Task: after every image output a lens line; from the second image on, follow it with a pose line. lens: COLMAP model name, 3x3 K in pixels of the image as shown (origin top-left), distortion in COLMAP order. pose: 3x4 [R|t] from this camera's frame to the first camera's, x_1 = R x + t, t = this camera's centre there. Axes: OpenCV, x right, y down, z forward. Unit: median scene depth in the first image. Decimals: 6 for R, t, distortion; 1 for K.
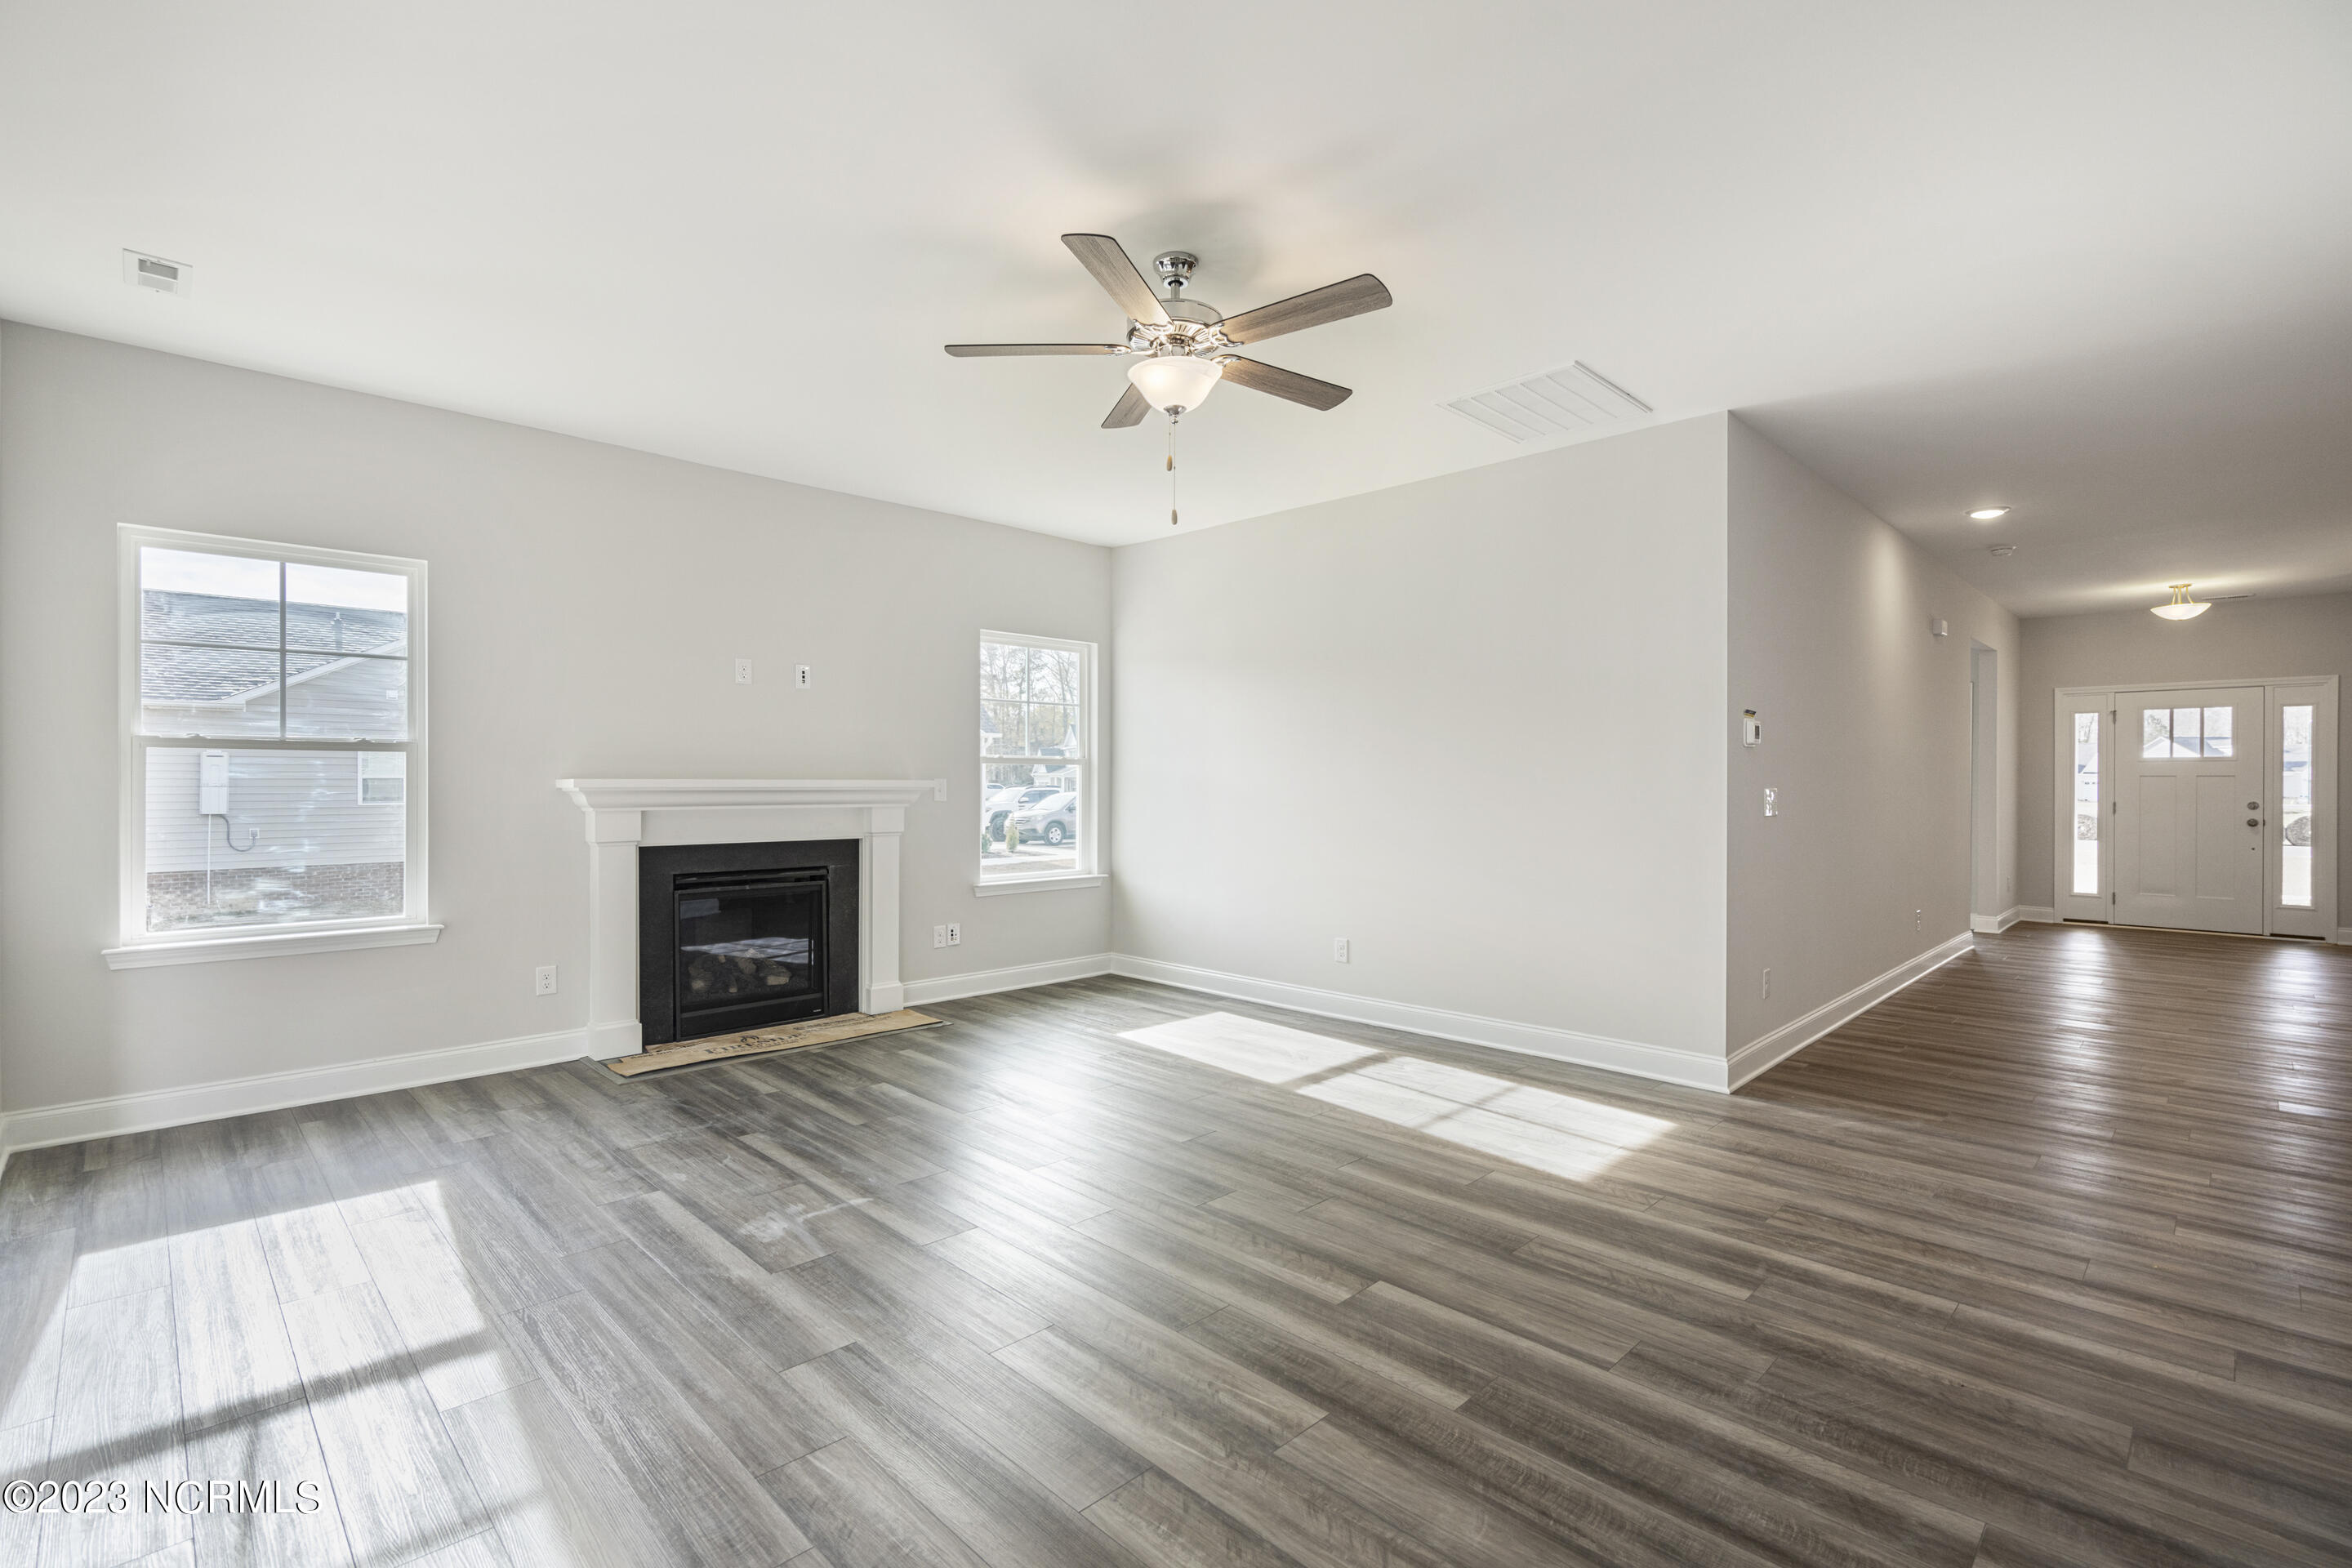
lens RADIAL K [[1061.3, 0, 1181.7], [0, 1061.3, 797.3], [0, 0, 1]] dist [-0.006103, 0.001710]
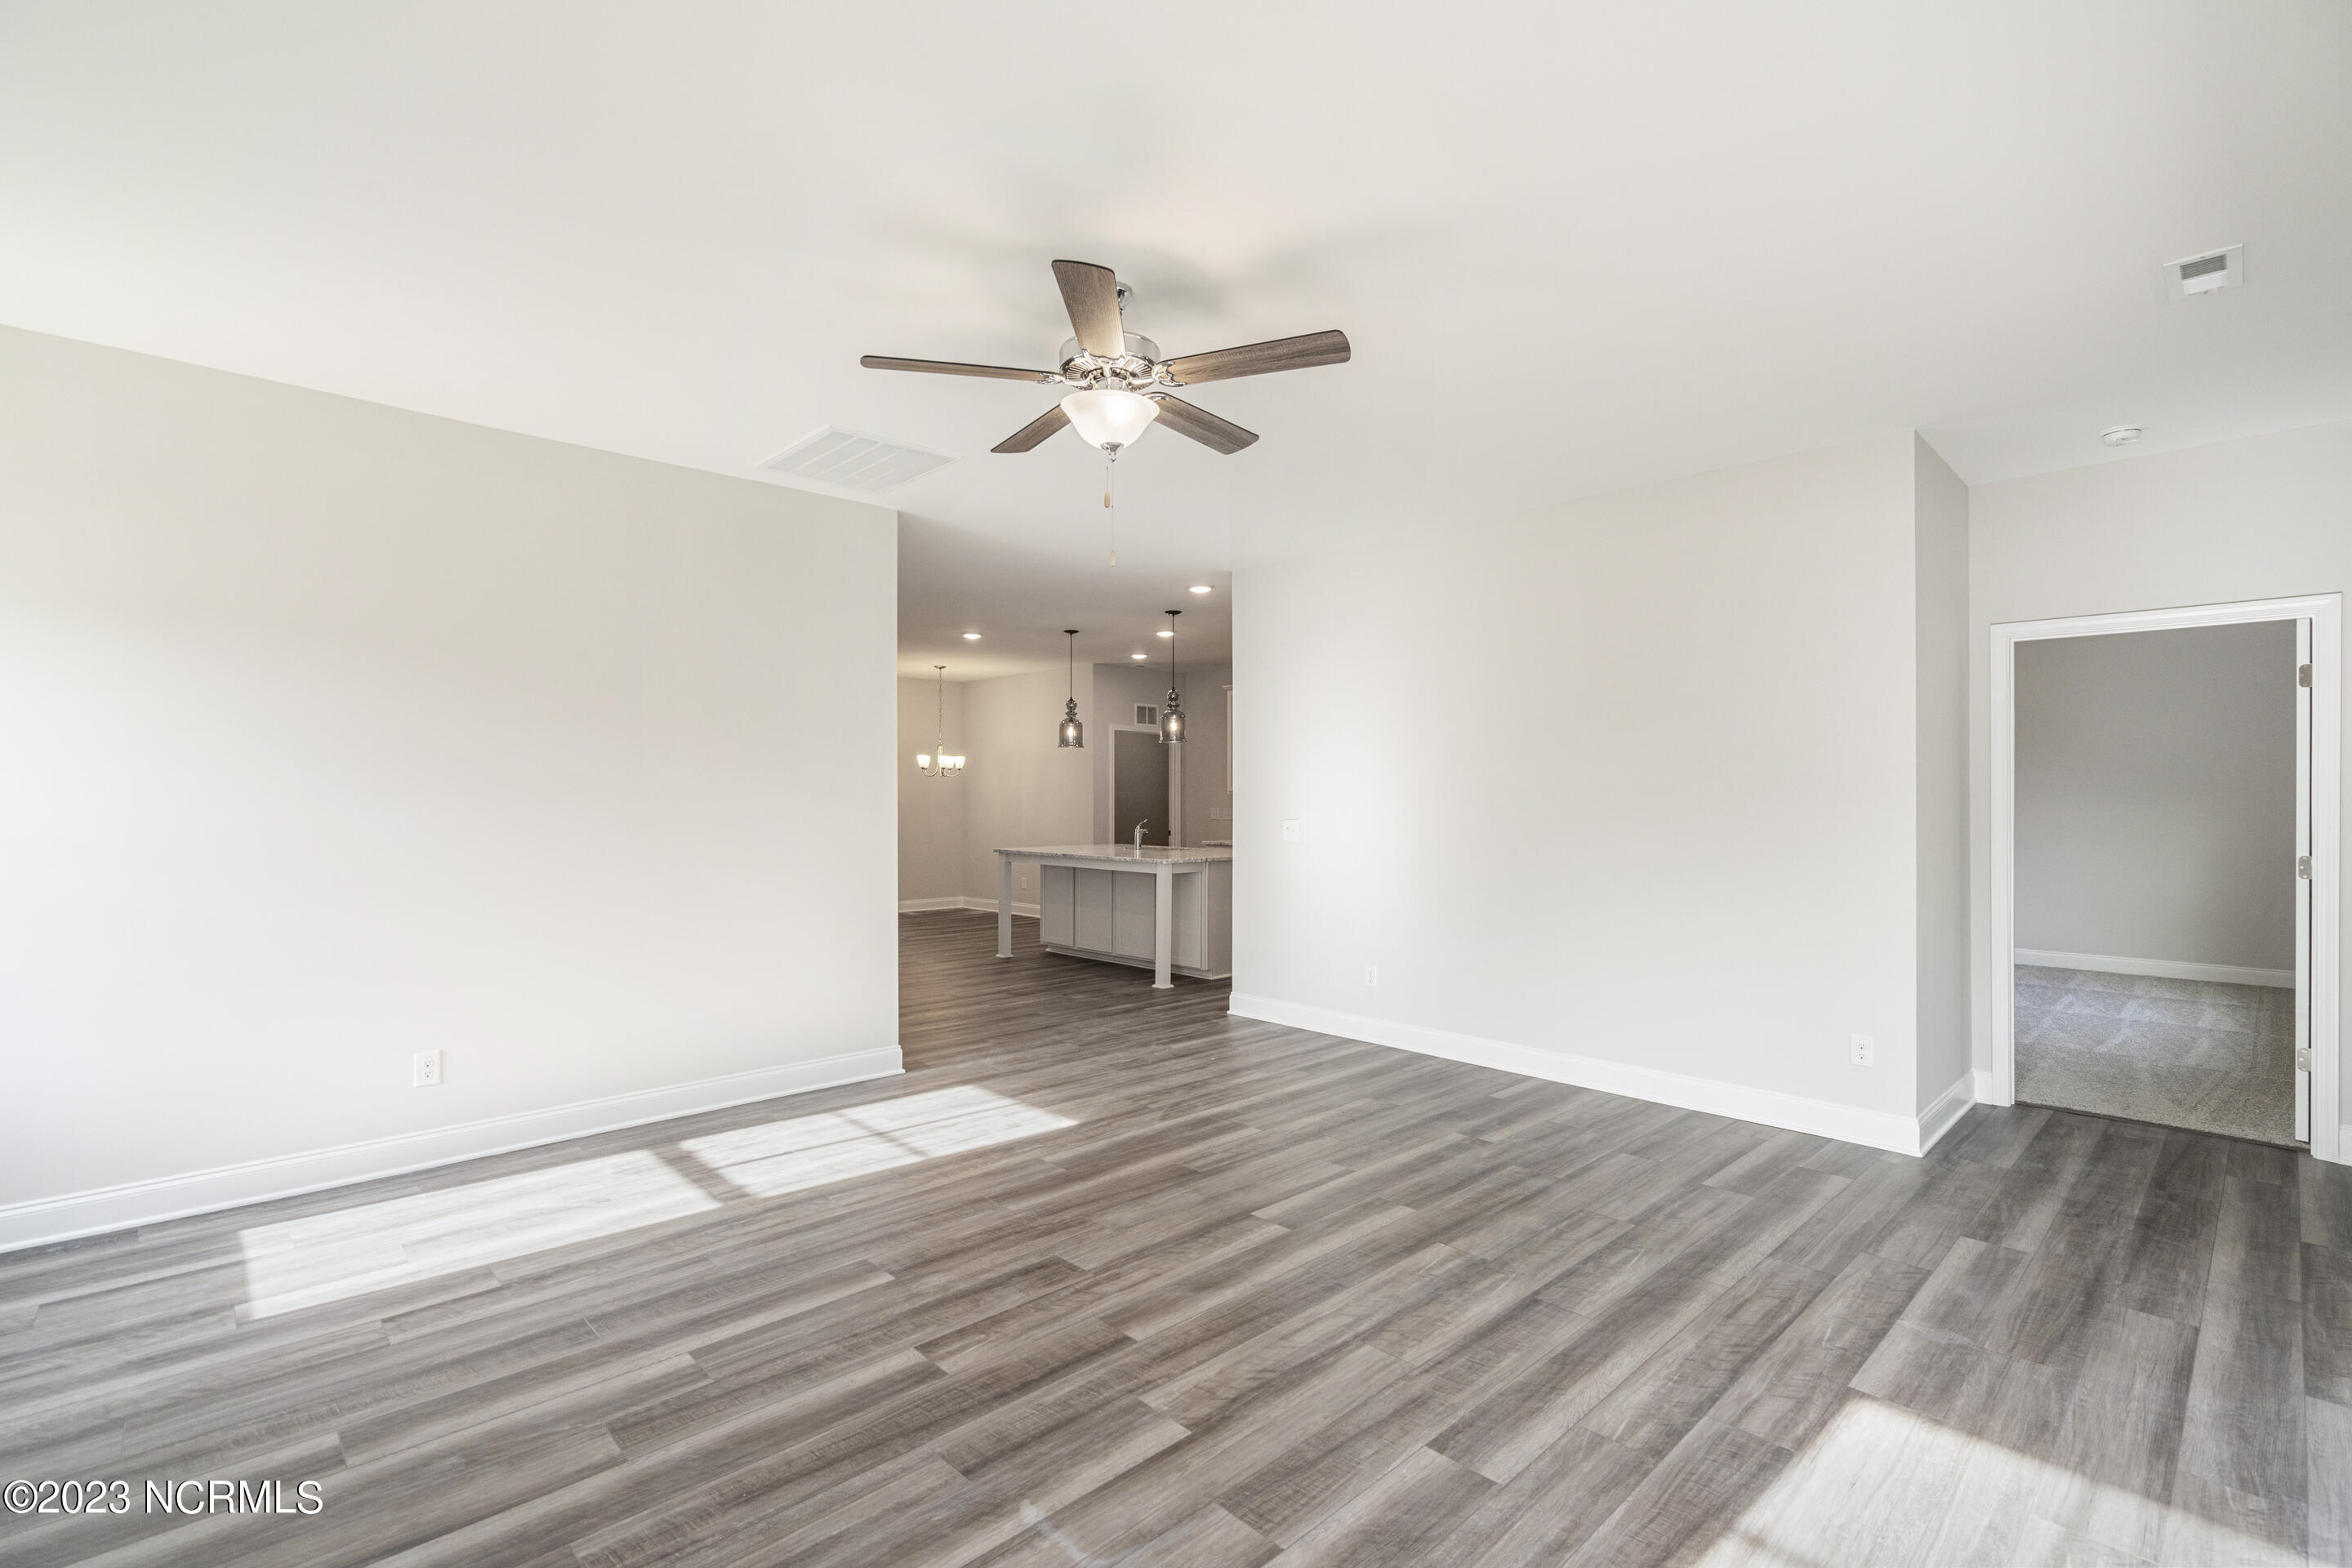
lens RADIAL K [[1061.3, 0, 1176.2], [0, 1061.3, 779.7], [0, 0, 1]] dist [-0.006103, 0.001710]
pose [[0.021912, 0.013553, 0.999668, -0.894498], [0.014457, 0.999799, -0.013872, -0.042705], [-0.999655, 0.014756, 0.021712, 0.852949]]
